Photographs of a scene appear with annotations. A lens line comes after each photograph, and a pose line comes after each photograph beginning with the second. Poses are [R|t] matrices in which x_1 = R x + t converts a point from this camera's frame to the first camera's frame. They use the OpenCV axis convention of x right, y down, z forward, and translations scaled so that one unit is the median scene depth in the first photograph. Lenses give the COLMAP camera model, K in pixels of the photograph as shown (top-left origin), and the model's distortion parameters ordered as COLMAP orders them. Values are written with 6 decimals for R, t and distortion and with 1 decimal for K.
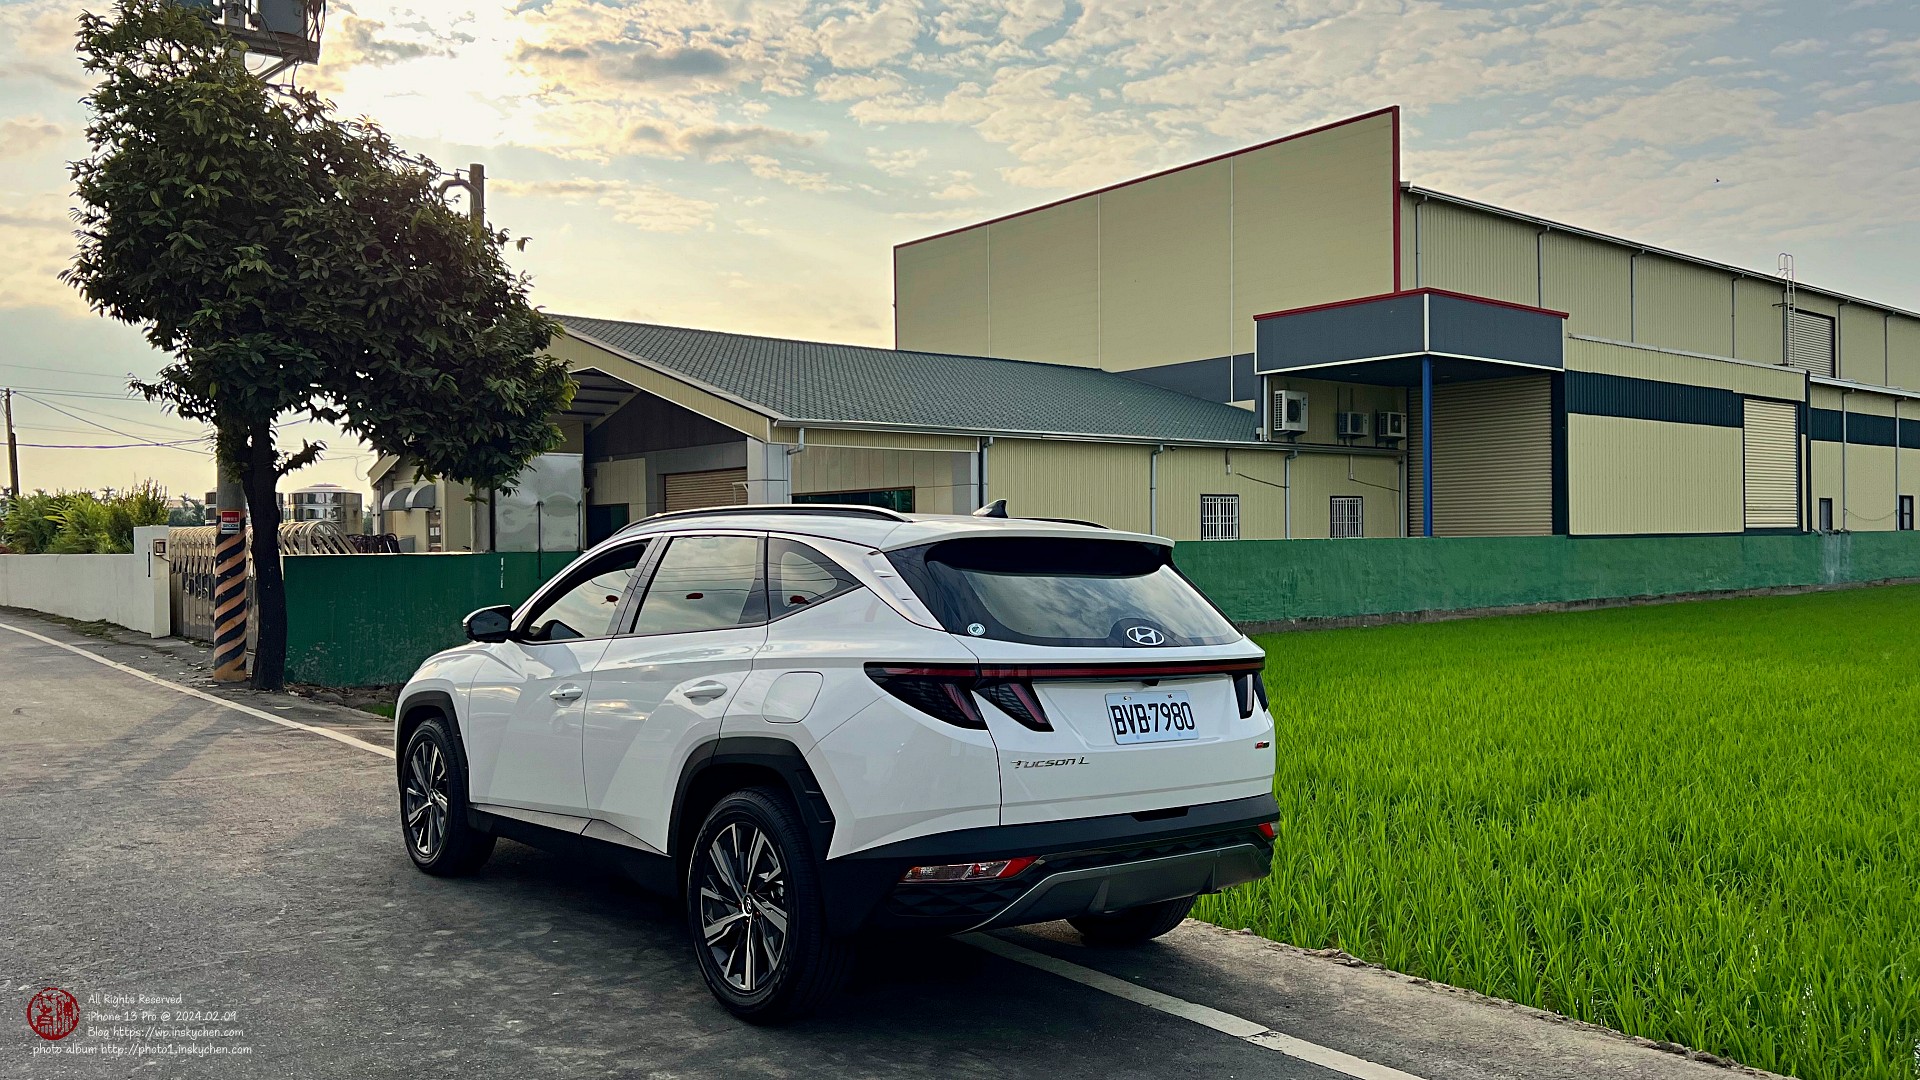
lens RADIAL K [[1428.2, 0, 960.0], [0, 1428.2, 540.0], [0, 0, 1]] dist [0.054076, -0.097135]
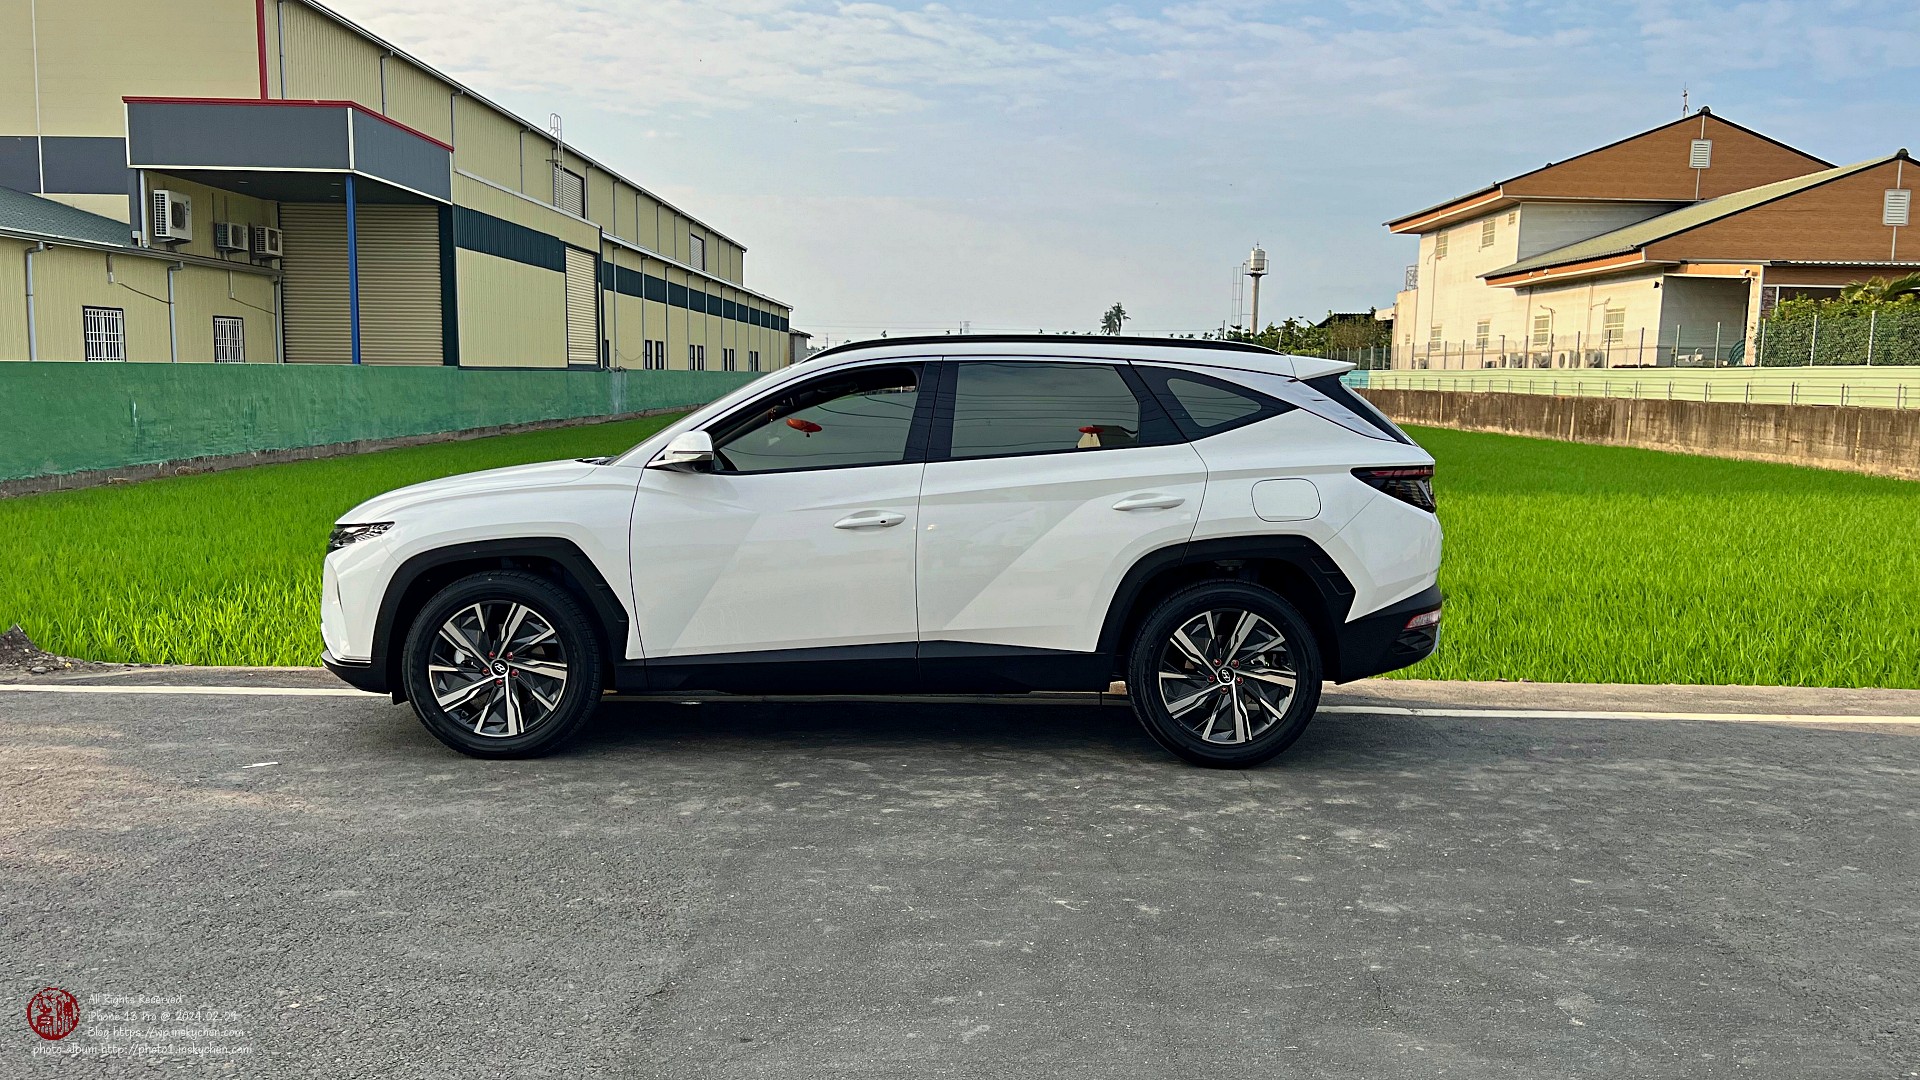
lens RADIAL K [[1424.6, 0, 954.2], [0, 1424.6, 541.0], [0, 0, 1]] dist [0.068431, -0.090532]
pose [[0.645312, -0.066921, 0.760983, -0.182178], [-0.023334, 0.993964, 0.107197, 0.003062], [-0.763563, -0.086932, 0.639855, 0.064051]]
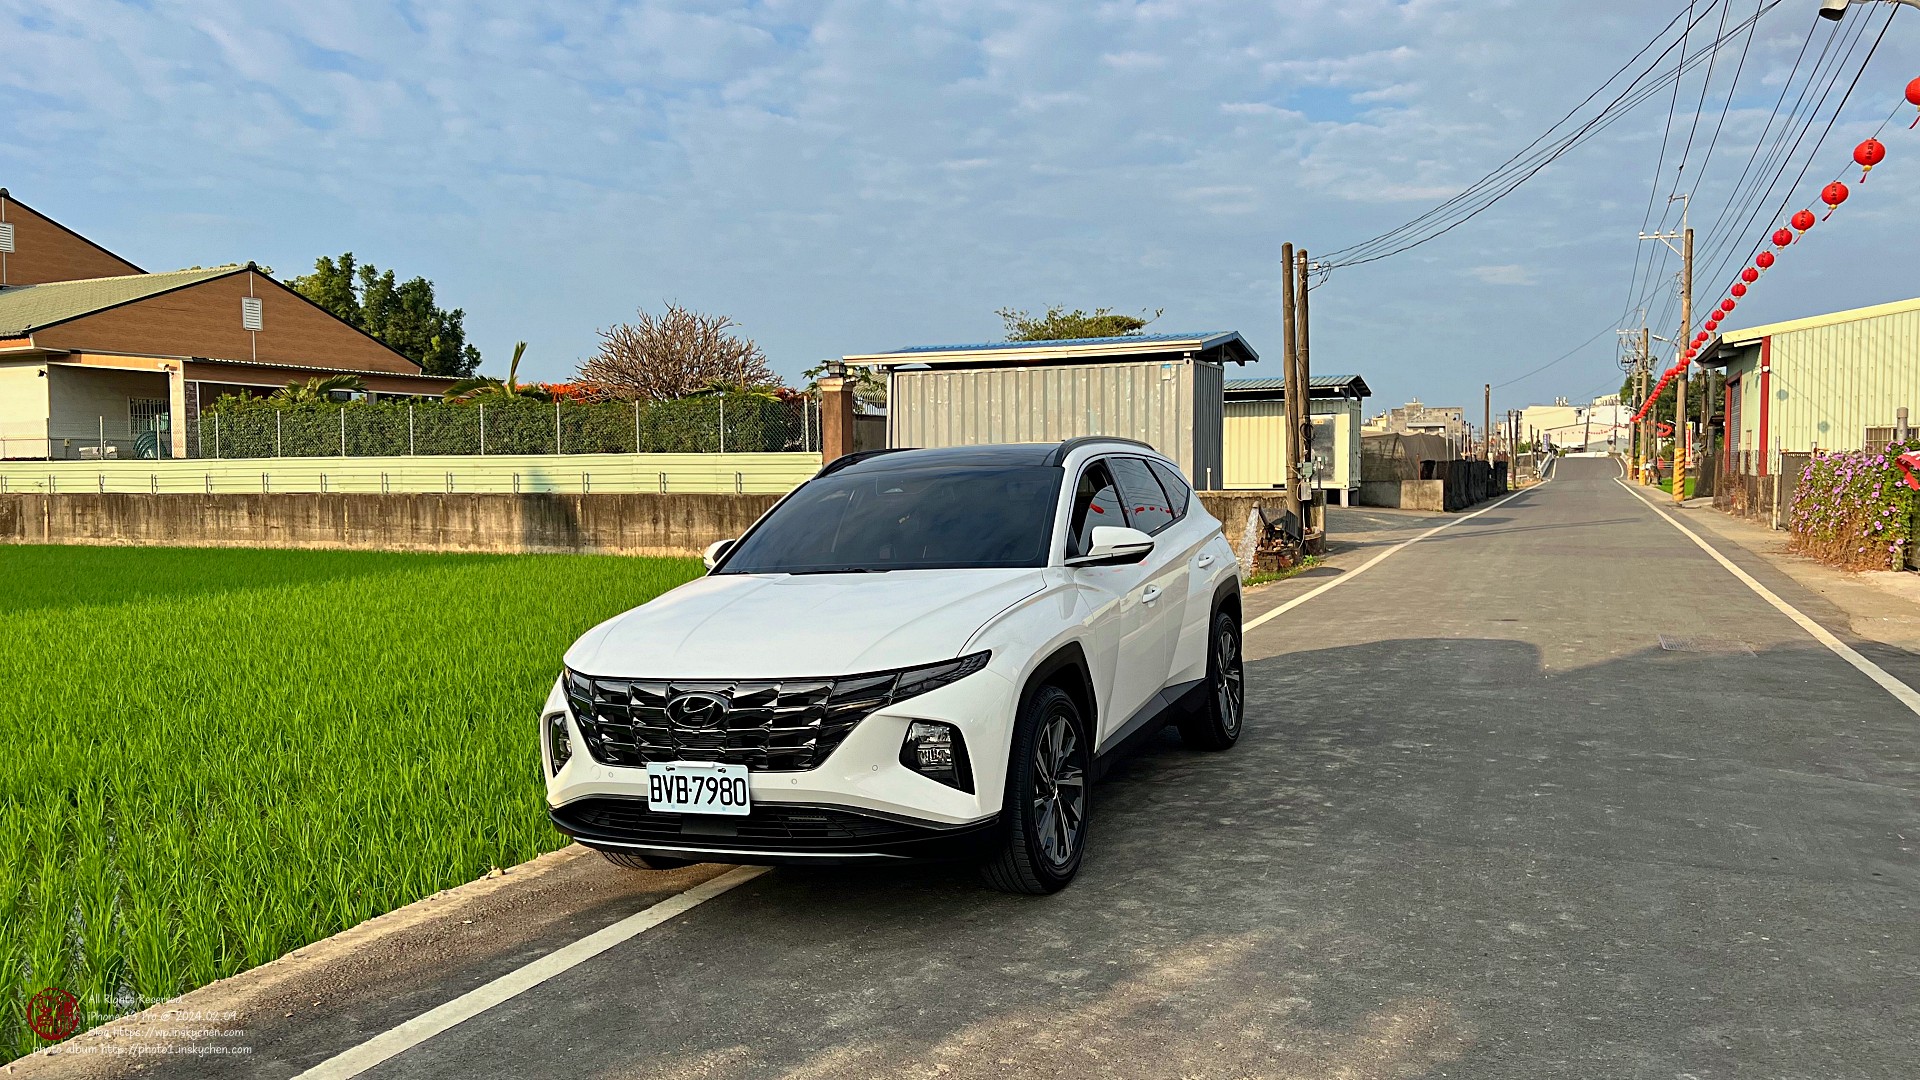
lens RADIAL K [[1424.6, 0, 954.2], [0, 1424.6, 541.0], [0, 0, 1]] dist [0.068431, -0.090532]
pose [[-0.445013, -0.028563, 0.895068, -0.227389], [0.011609, 0.999223, 0.037659, 0.003909], [-0.895449, 0.027150, -0.444336, 0.307571]]
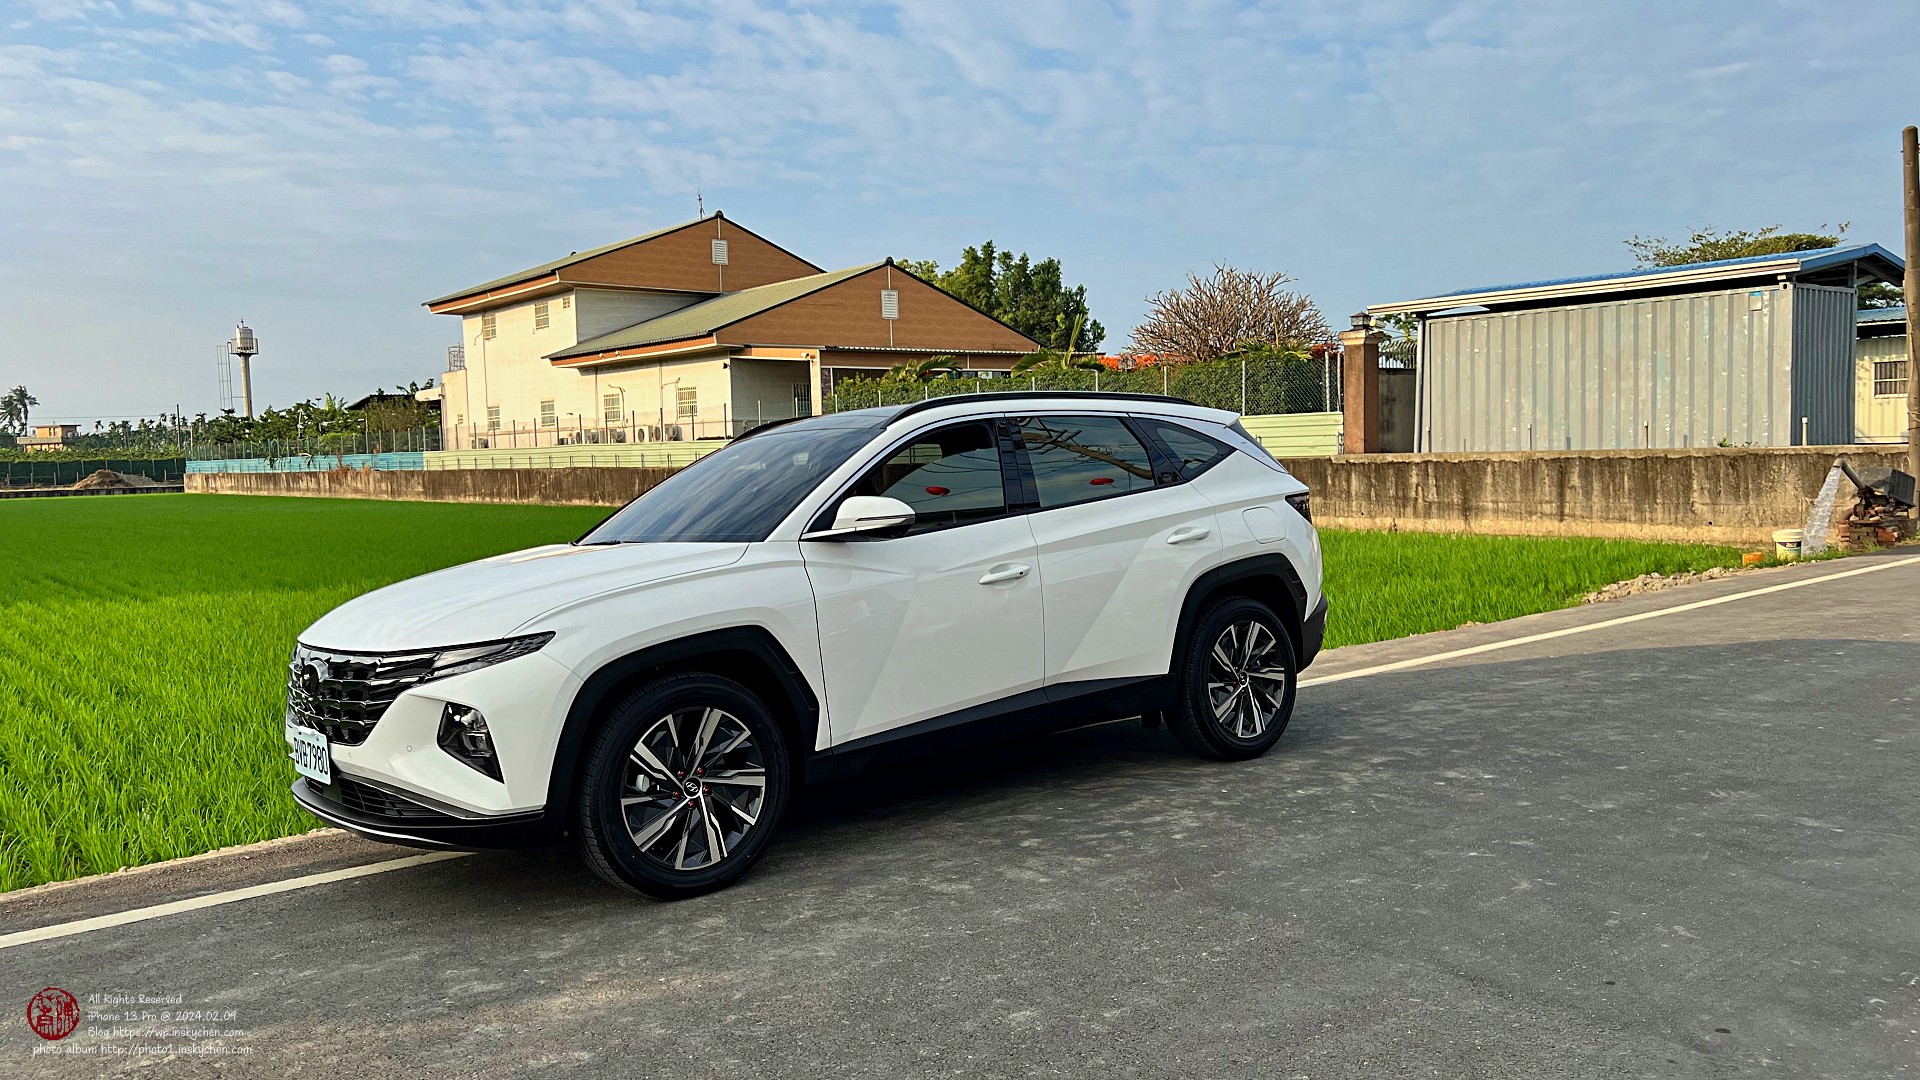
lens RADIAL K [[1420.0, 0, 951.7], [0, 1420.0, 572.3], [0, 0, 1]] dist [0.066971, -0.086963]
pose [[0.016510, -0.074745, 0.997066, -0.232685], [0.026379, 0.996887, 0.074295, 0.006151], [-0.999516, 0.025075, 0.018431, 0.191478]]
